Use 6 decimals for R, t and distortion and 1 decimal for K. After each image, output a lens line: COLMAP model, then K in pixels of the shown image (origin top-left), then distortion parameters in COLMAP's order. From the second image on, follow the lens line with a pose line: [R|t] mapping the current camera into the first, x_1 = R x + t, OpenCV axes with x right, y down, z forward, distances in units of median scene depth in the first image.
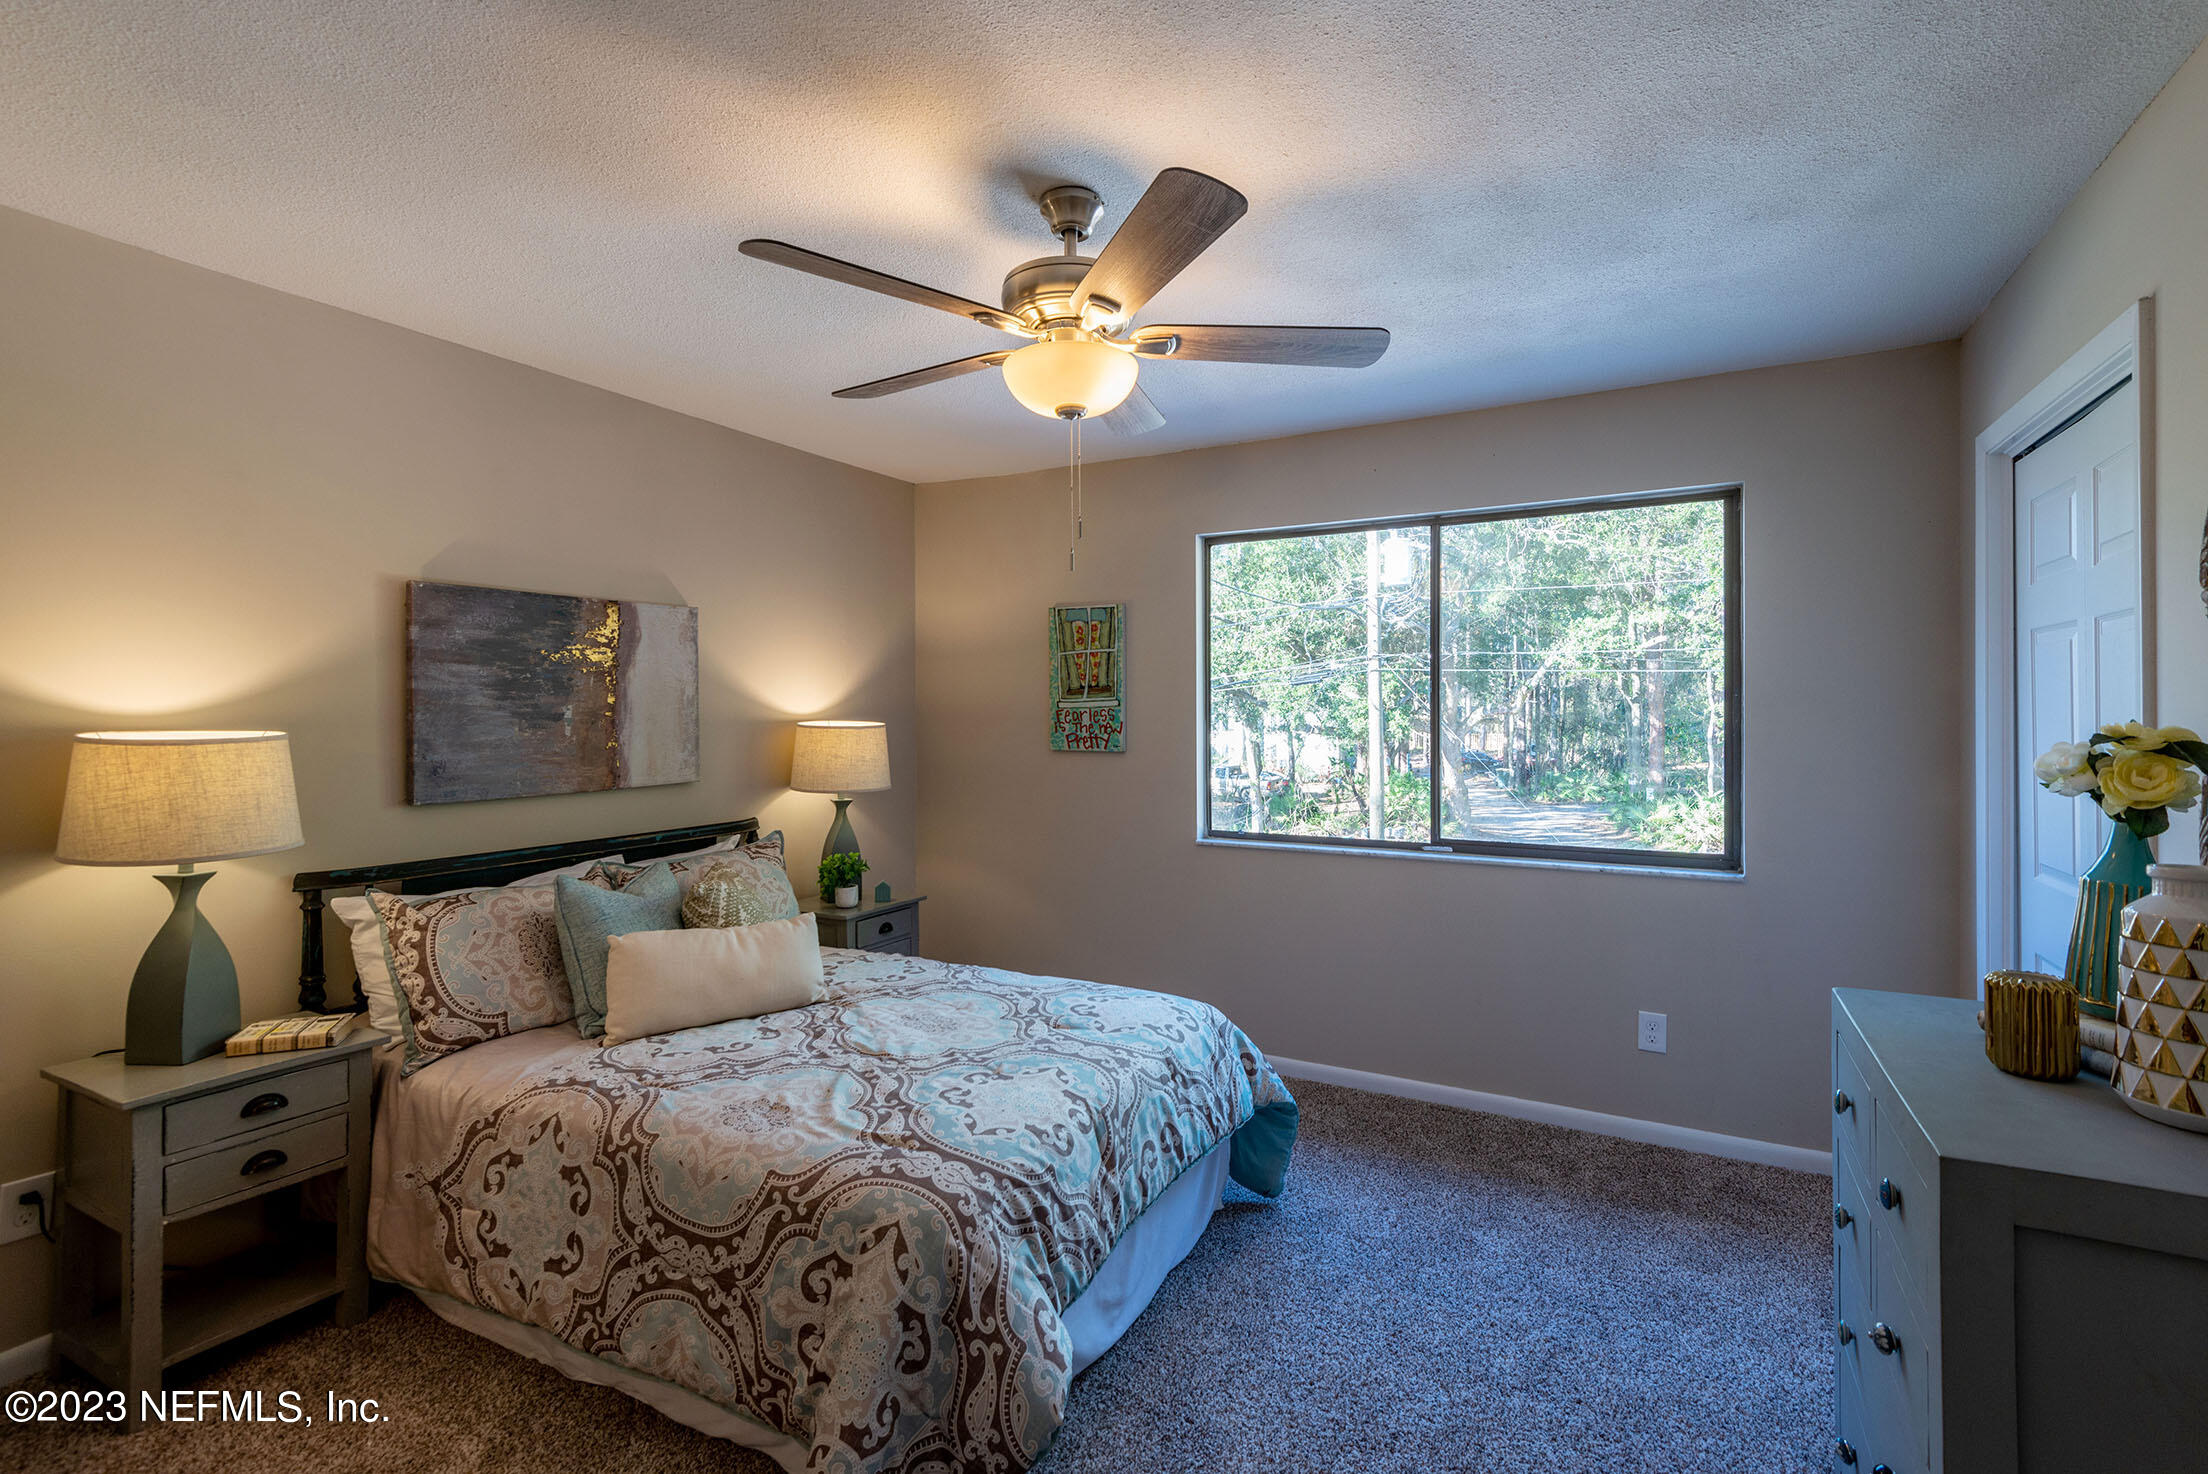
lens RADIAL K [[1012.7, 0, 1120.8], [0, 1012.7, 716.1], [0, 0, 1]] dist [0.034006, -0.007296]
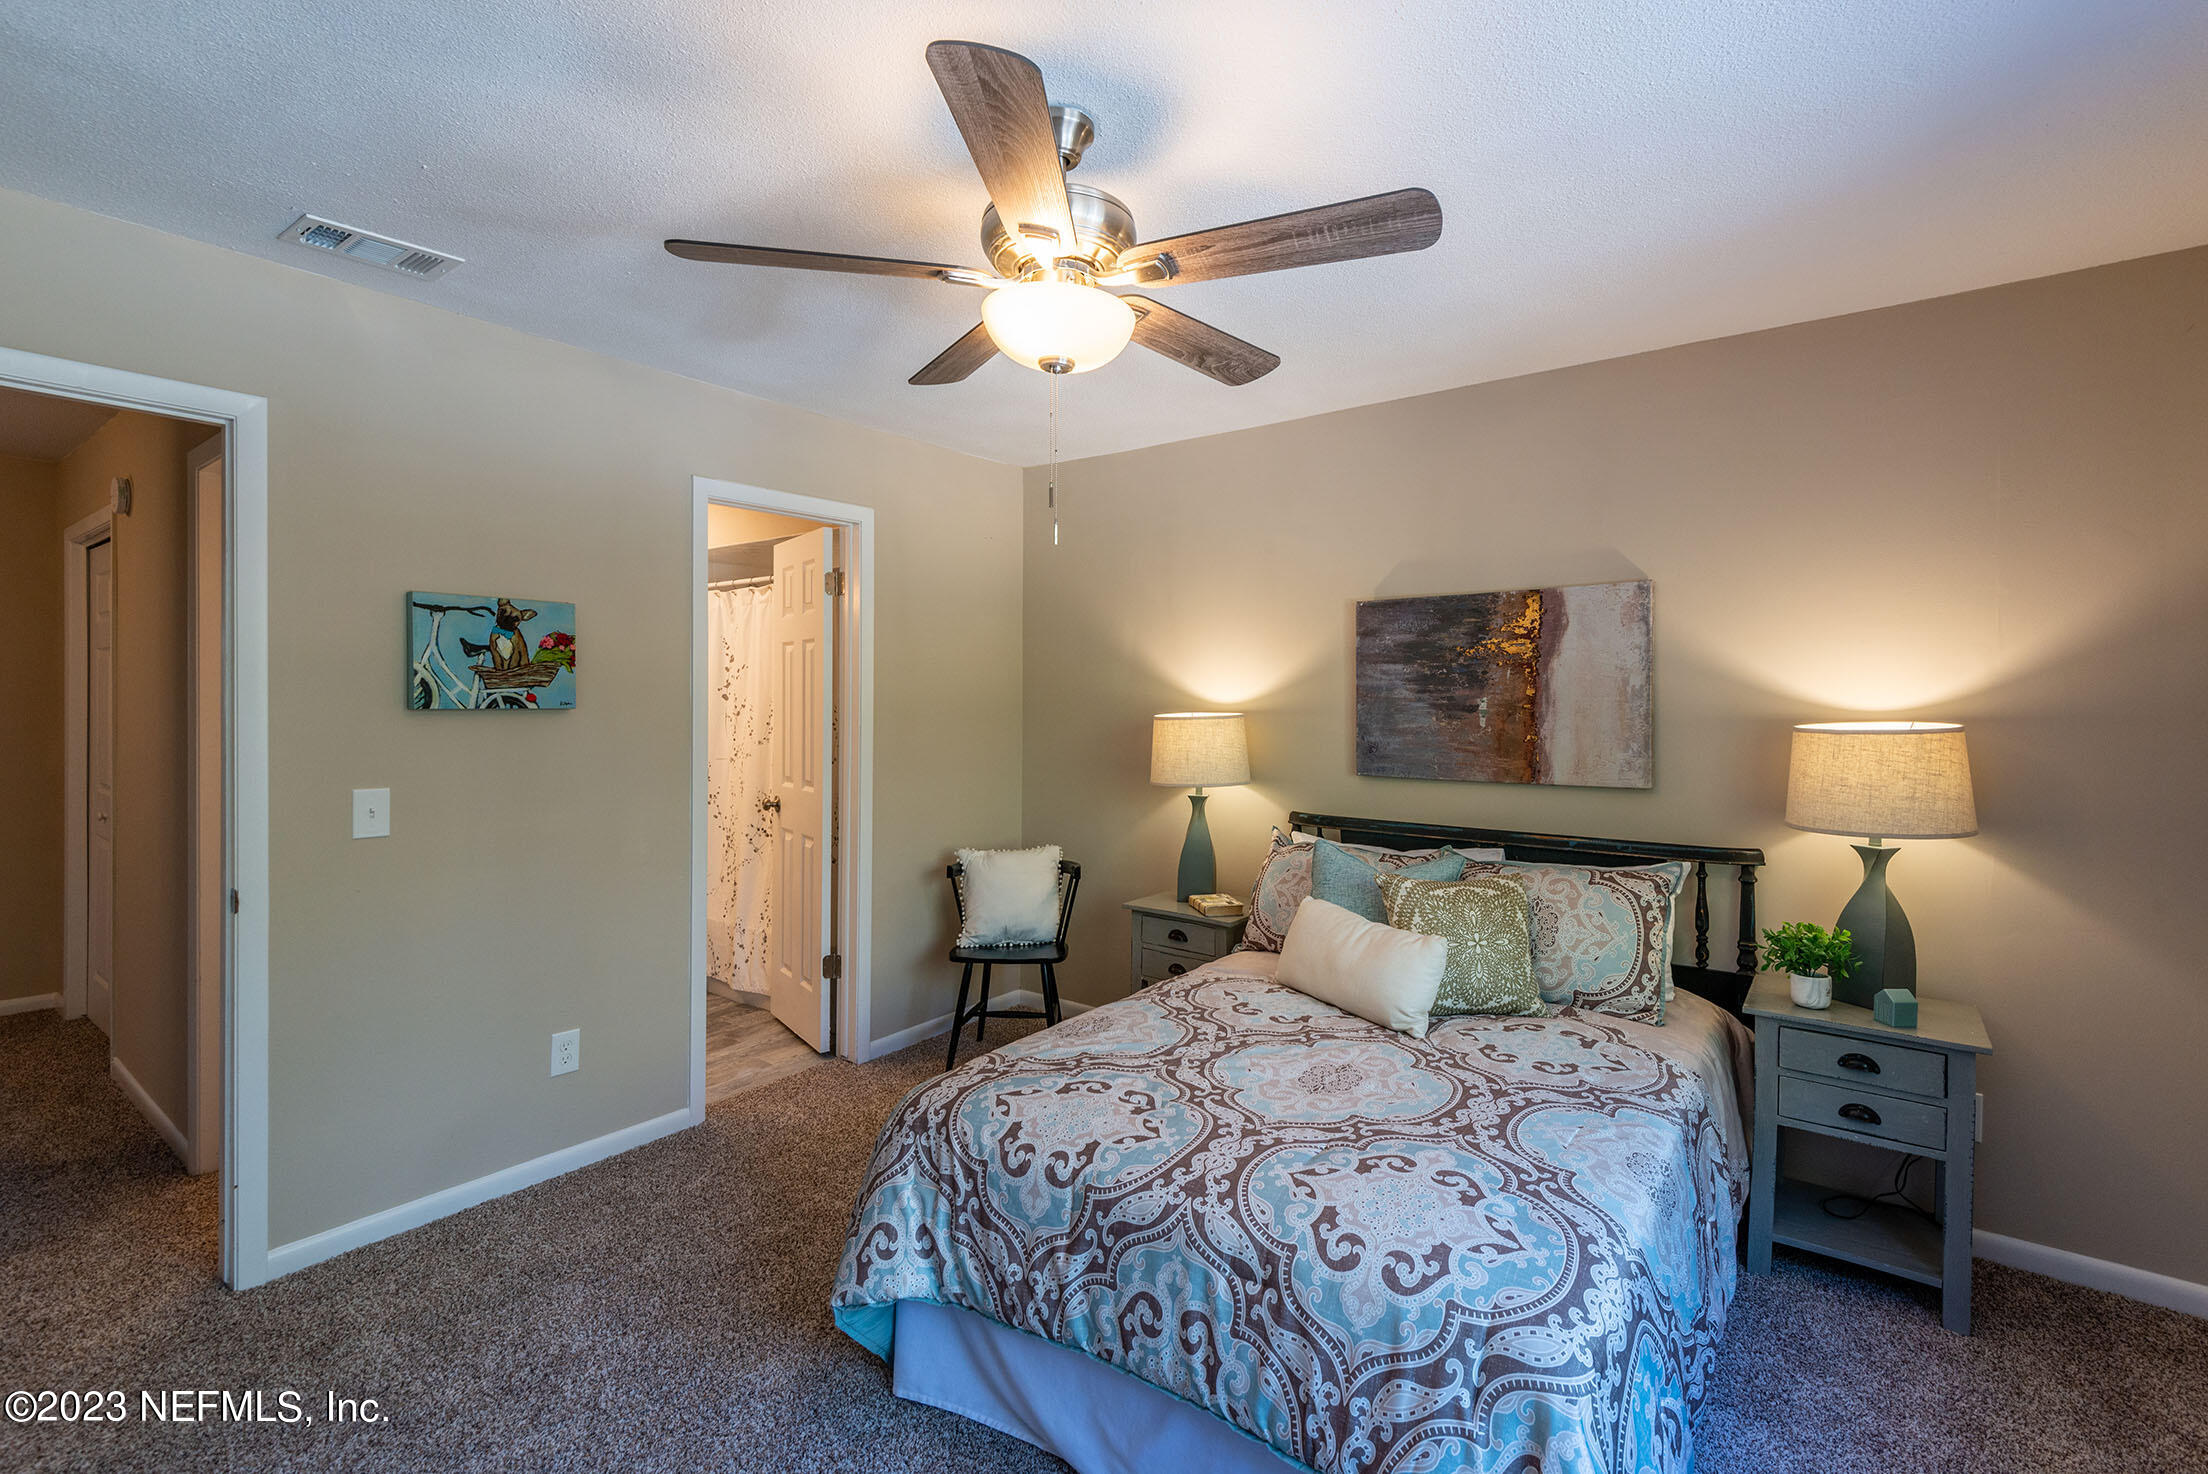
lens RADIAL K [[1012.7, 0, 1118.5], [0, 1012.7, 723.7], [0, 0, 1]] dist [0.034006, -0.007296]
pose [[-0.178513, 0.032026, -0.983416, 0.588971], [-0.003588, 0.999442, 0.033199, -0.017971], [0.983931, 0.009455, -0.178299, 0.864641]]
